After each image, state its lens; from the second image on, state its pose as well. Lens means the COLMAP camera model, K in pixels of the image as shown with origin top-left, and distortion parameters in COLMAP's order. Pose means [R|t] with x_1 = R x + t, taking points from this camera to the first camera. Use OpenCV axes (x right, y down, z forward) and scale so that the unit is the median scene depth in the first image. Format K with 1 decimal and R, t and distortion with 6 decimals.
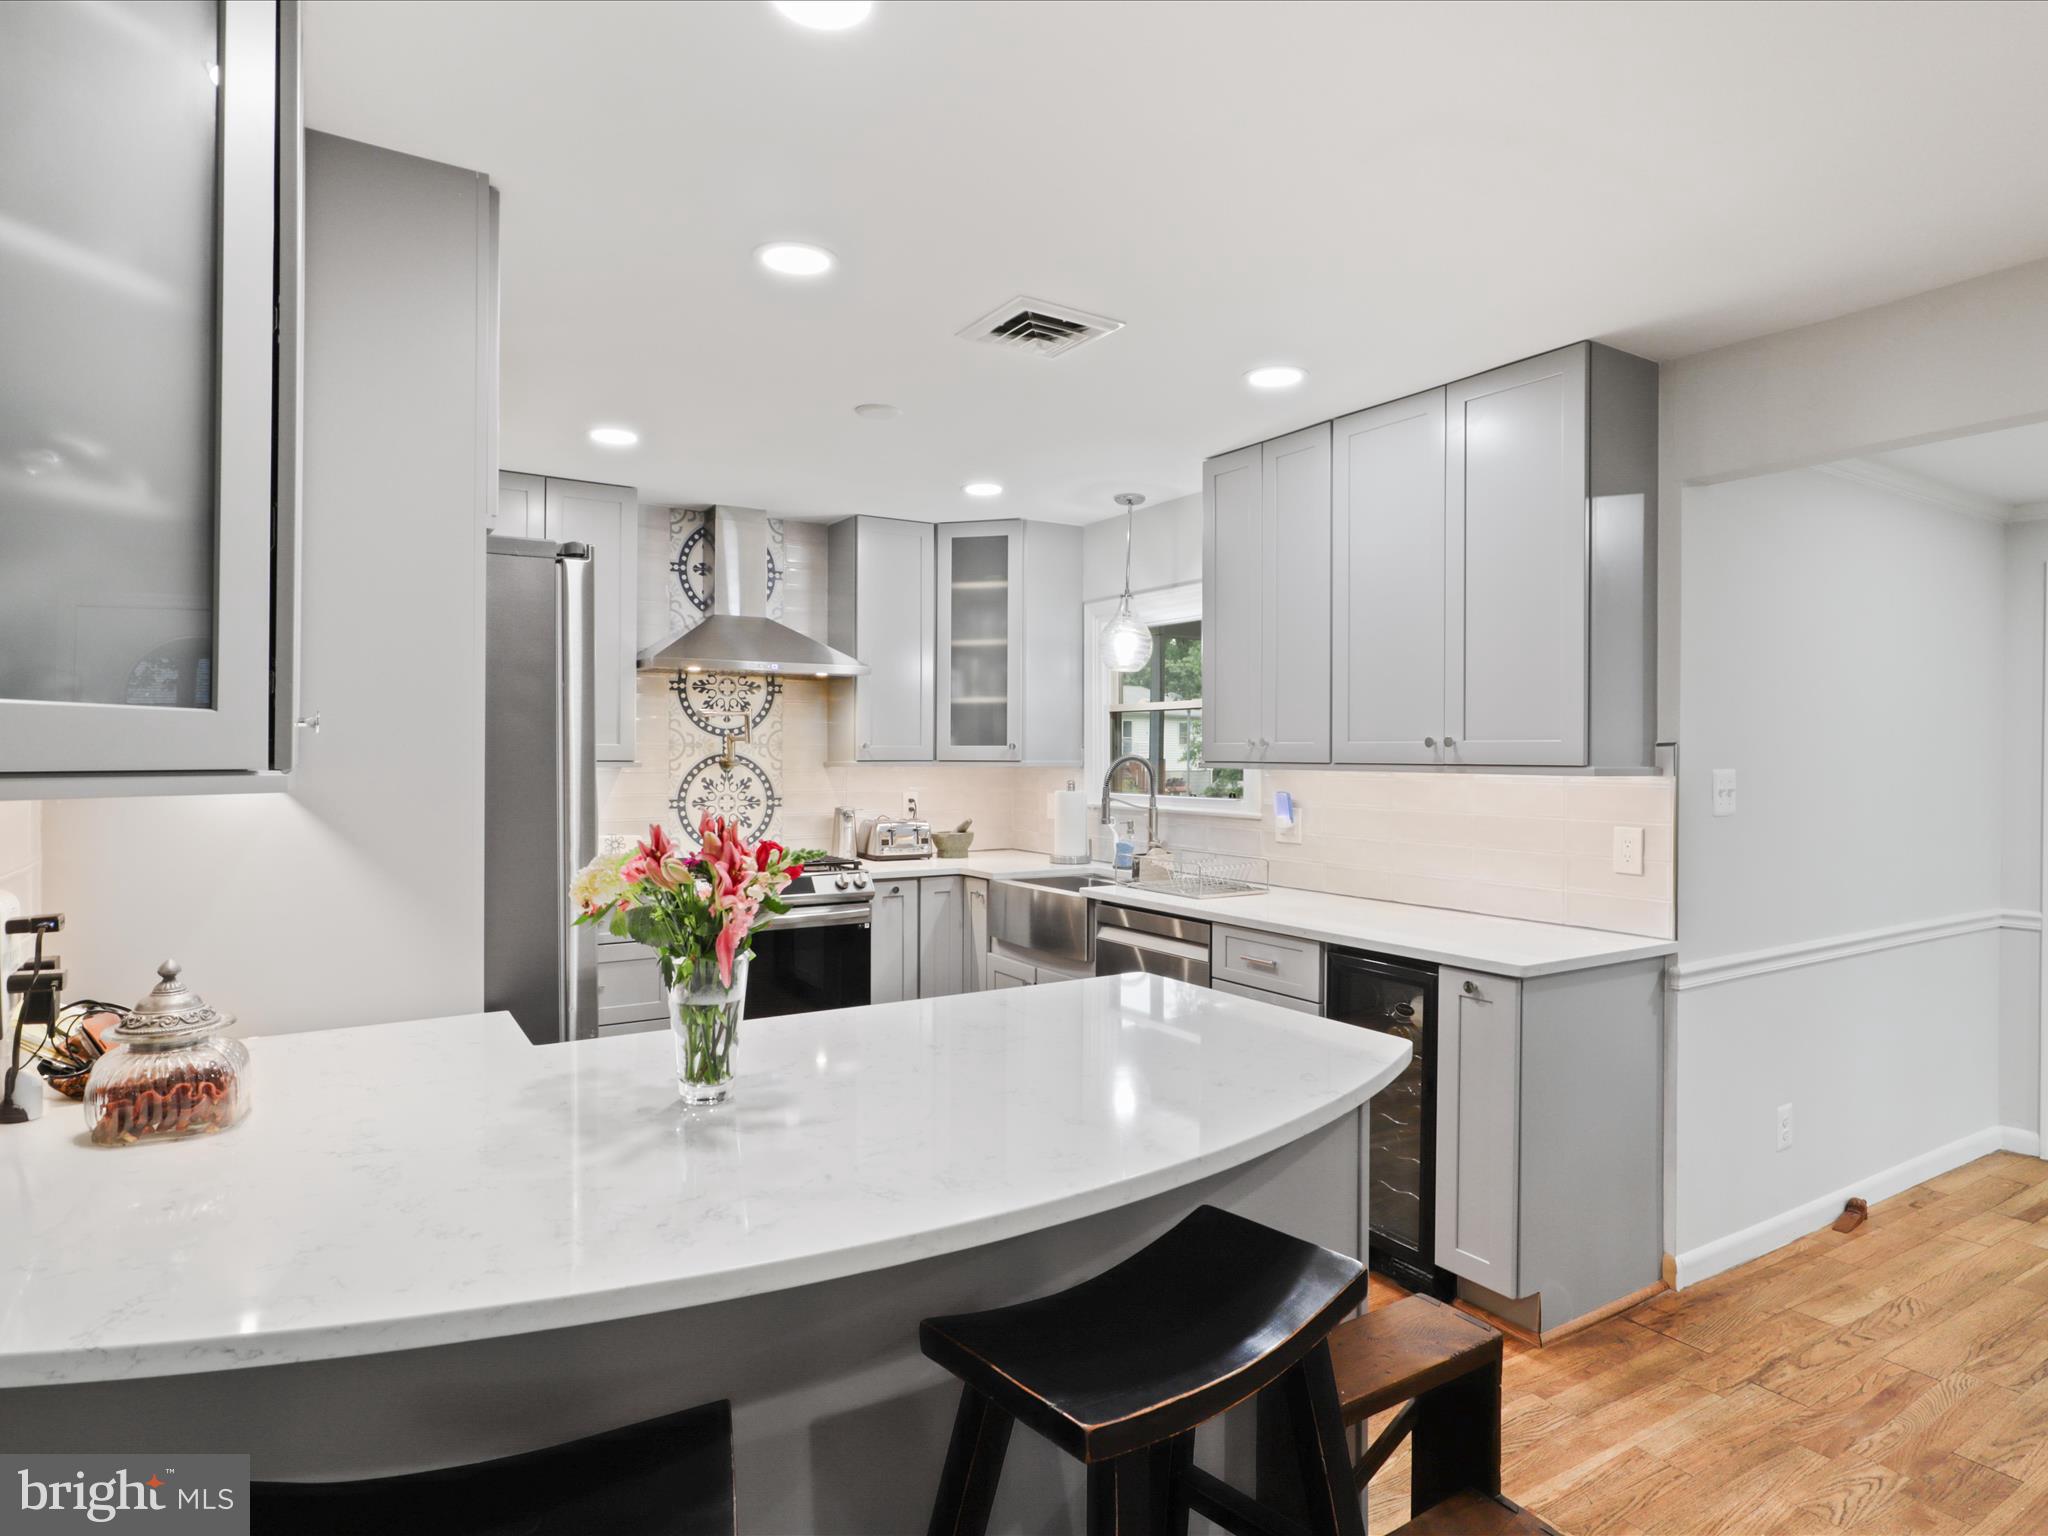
lens RADIAL K [[1152.9, 0, 1022.5], [0, 1152.9, 756.8], [0, 0, 1]] dist [-0.039601, 0.020743]
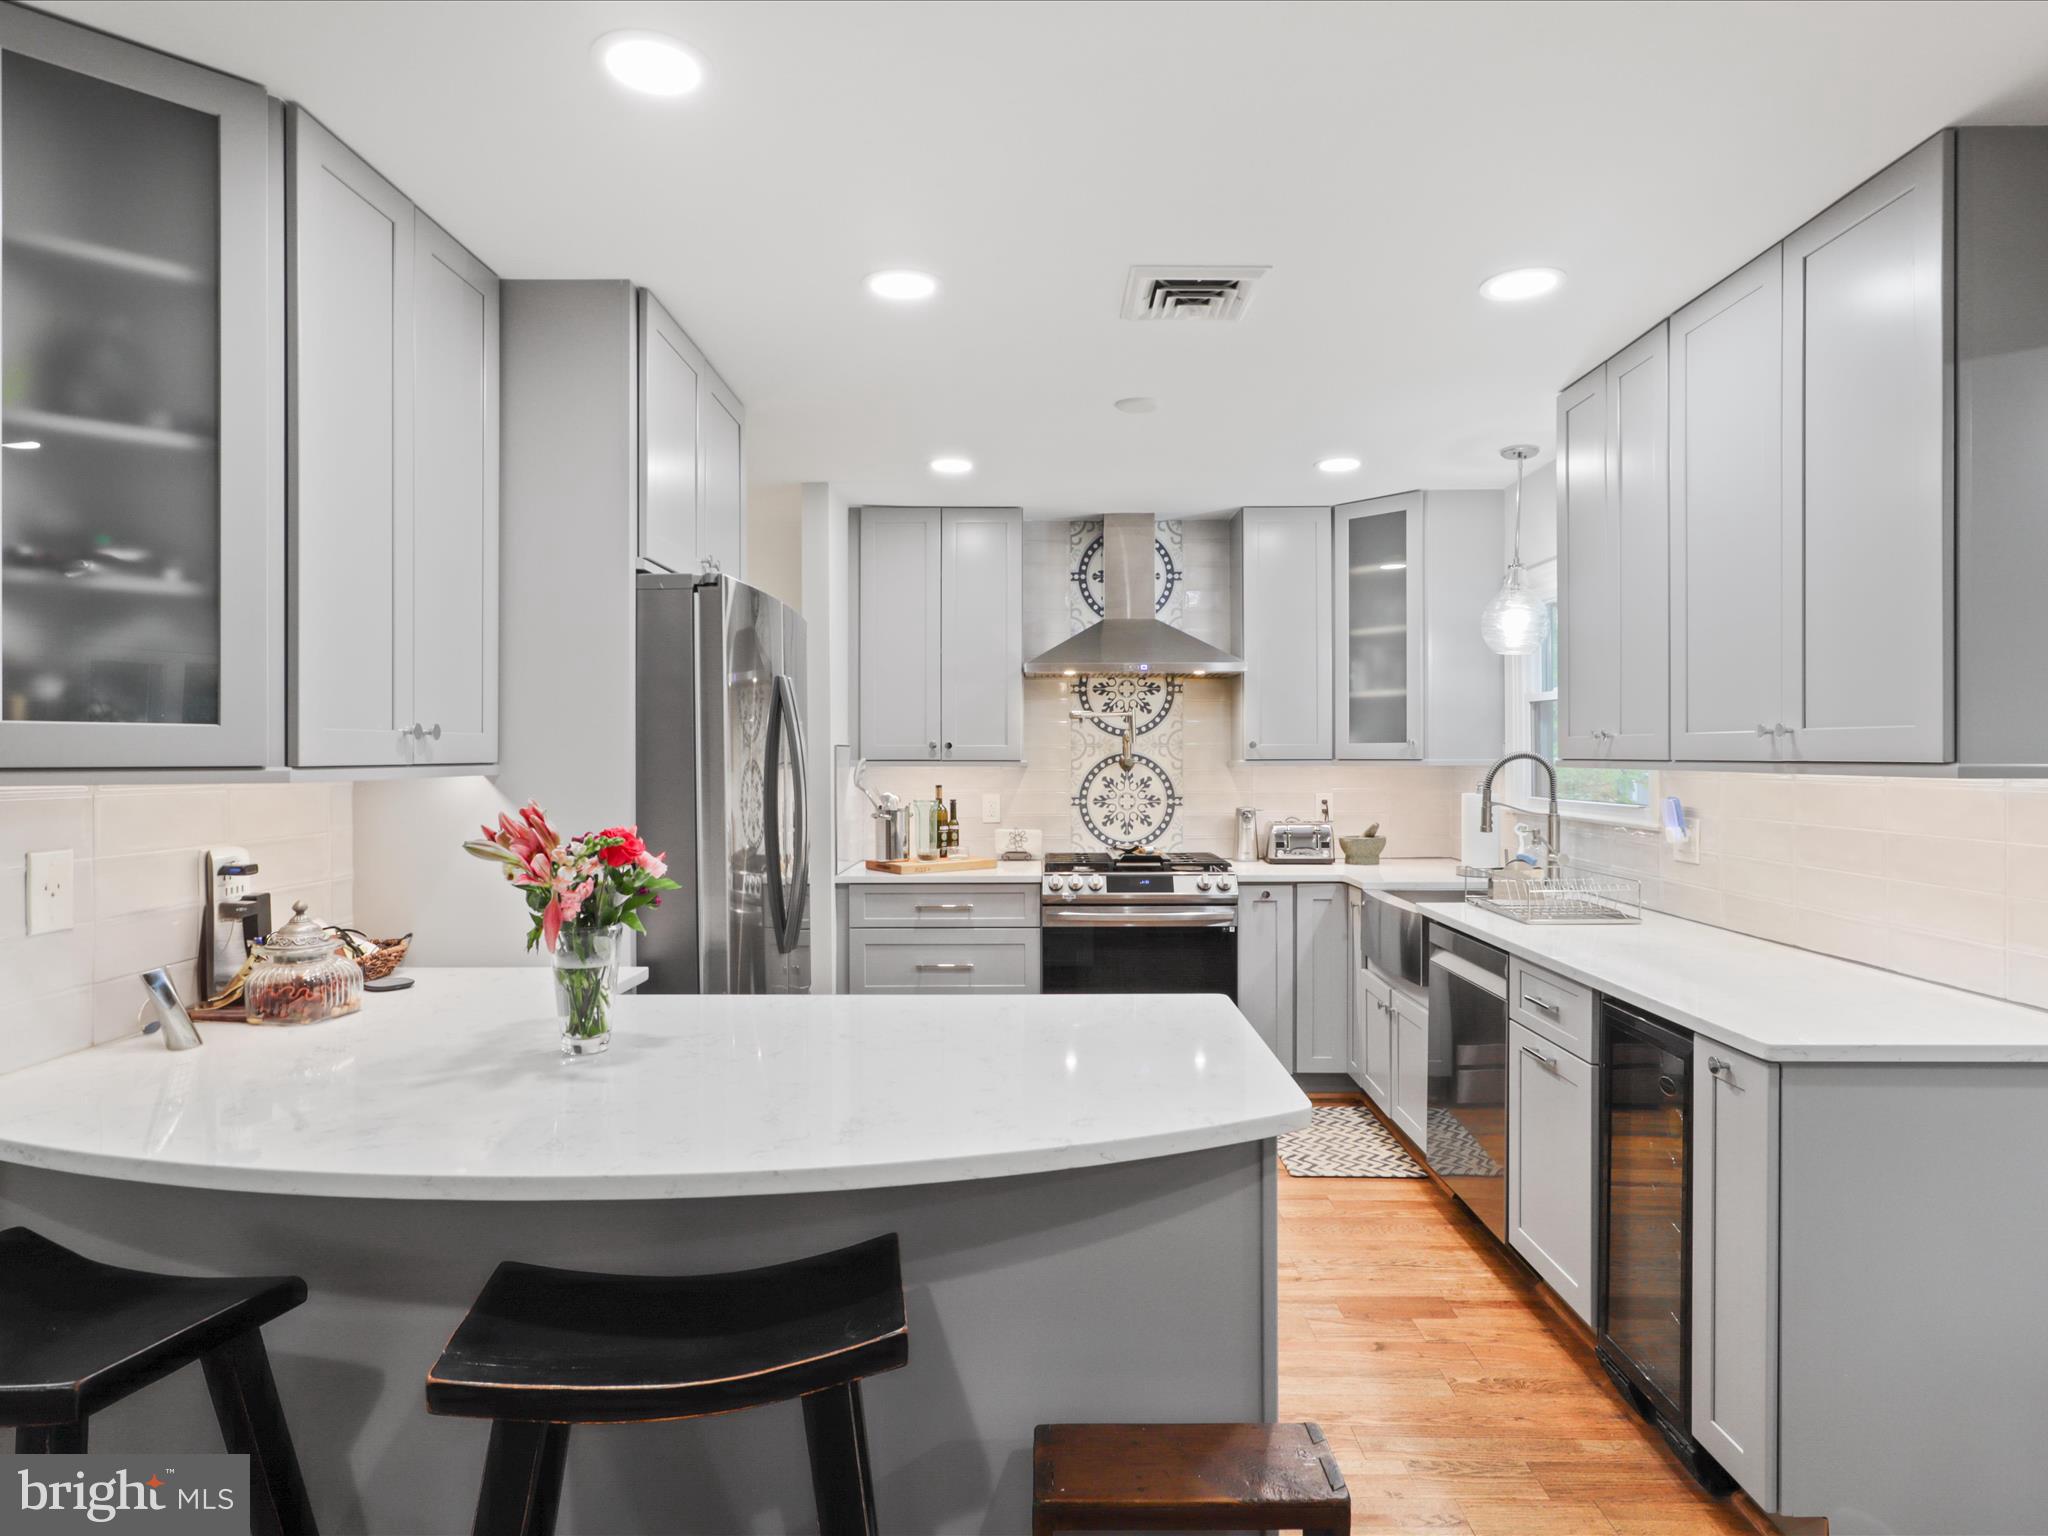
lens RADIAL K [[1152.9, 0, 1022.5], [0, 1152.9, 756.8], [0, 0, 1]] dist [-0.039601, 0.020743]
pose [[0.841706, -0.004690, -0.539916, 0.224581], [0.004531, 0.999988, -0.001624, 0.001597], [0.539917, -0.001080, 0.841717, 0.081782]]
